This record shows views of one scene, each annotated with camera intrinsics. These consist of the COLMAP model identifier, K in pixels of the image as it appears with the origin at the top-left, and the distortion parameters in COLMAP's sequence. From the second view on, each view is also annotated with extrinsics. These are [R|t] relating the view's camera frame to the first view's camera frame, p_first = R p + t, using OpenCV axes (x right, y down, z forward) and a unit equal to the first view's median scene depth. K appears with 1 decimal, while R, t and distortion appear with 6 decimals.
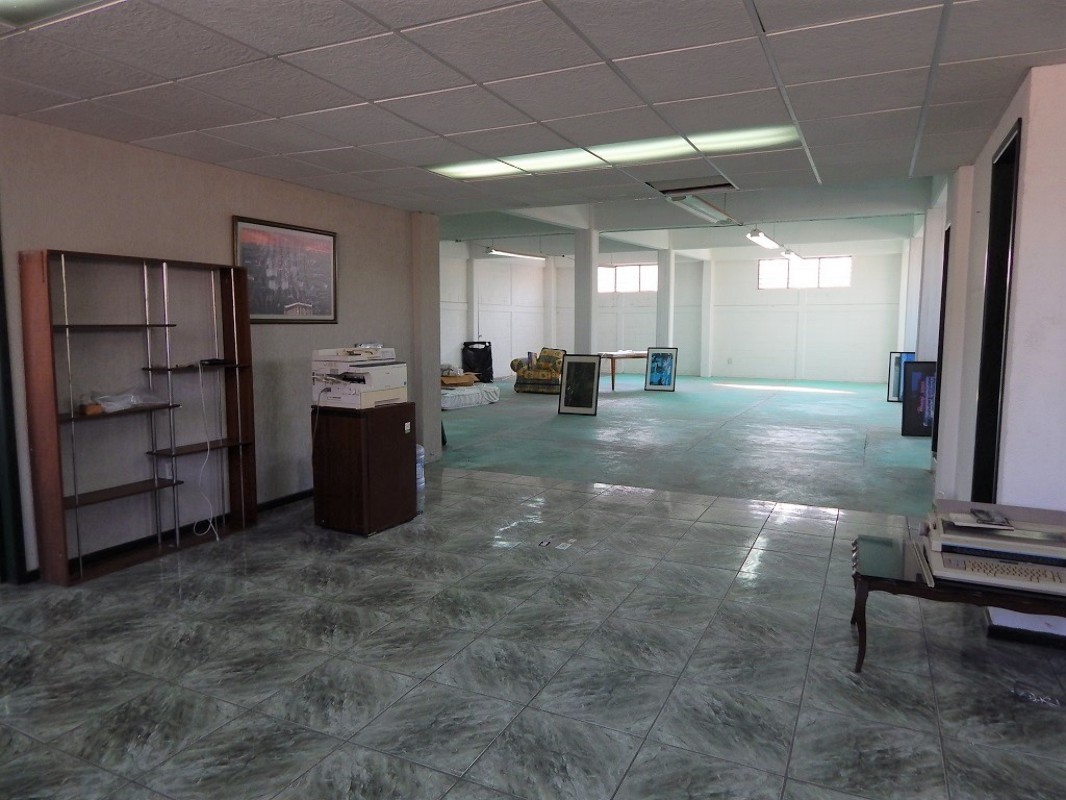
lens RADIAL K [[704.7, 0, 537.2], [0, 704.7, 400.1], [0, 0, 1]] dist [0.006469, -0.005038]
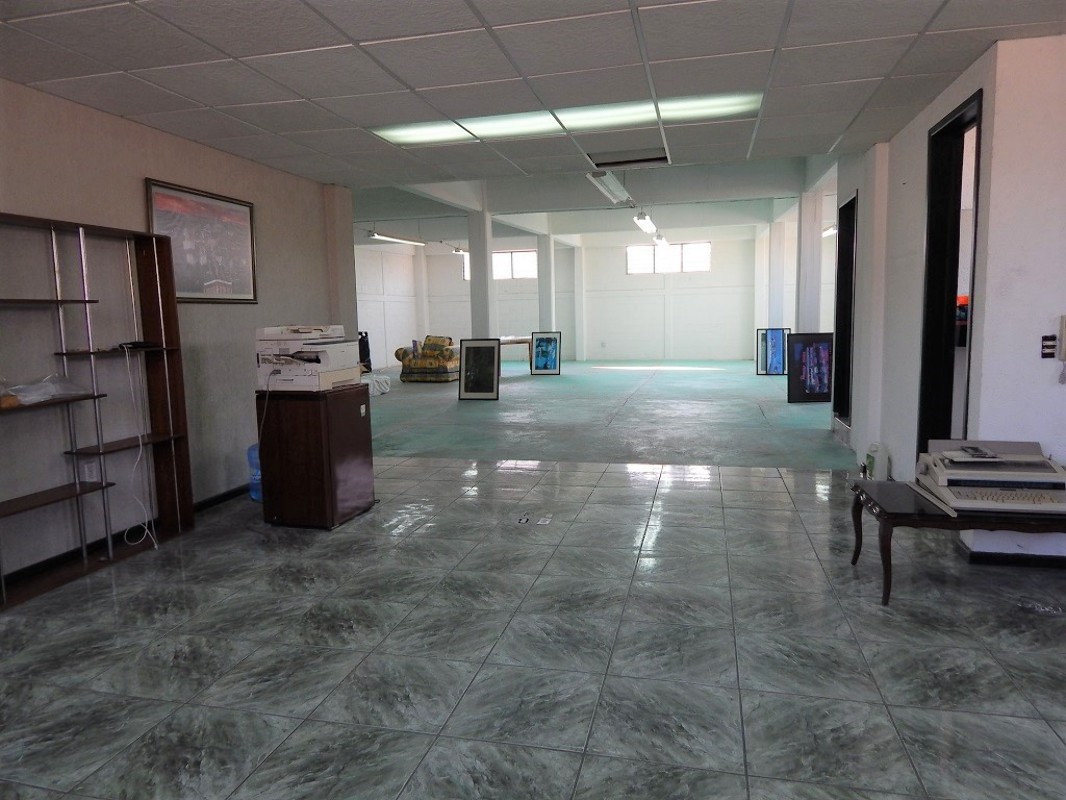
lens RADIAL K [[704.7, 0, 537.3], [0, 704.7, 399.8], [0, 0, 1]] dist [0.006469, -0.005038]
pose [[0.976934, -0.048567, 0.207944, -0.160731], [0.046567, 0.998810, 0.014506, 0.023529], [-0.208401, -0.004488, 0.978033, 0.045999]]
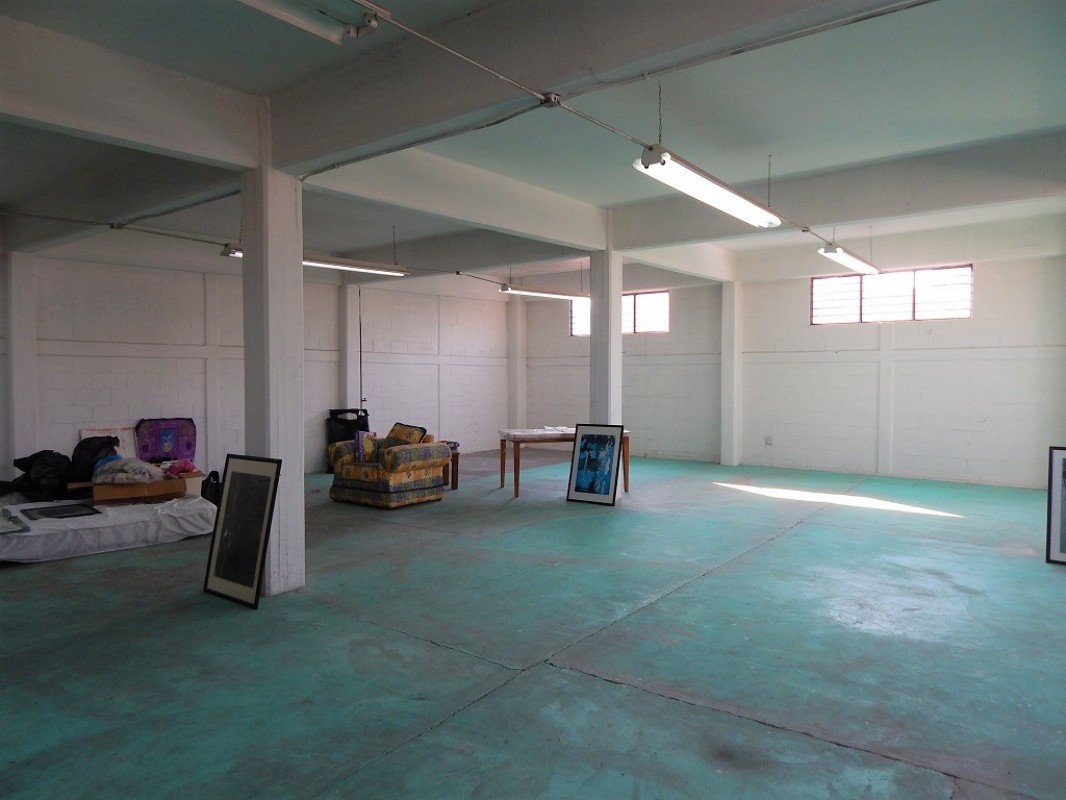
lens RADIAL K [[704.7, 0, 538.3], [0, 704.7, 396.6], [0, 0, 1]] dist [0.006469, -0.005038]
pose [[0.985433, 0.002430, -0.170045, 0.732453], [-0.016463, 0.996565, -0.081165, -0.163750], [0.169263, 0.082782, 0.982088, 1.436288]]
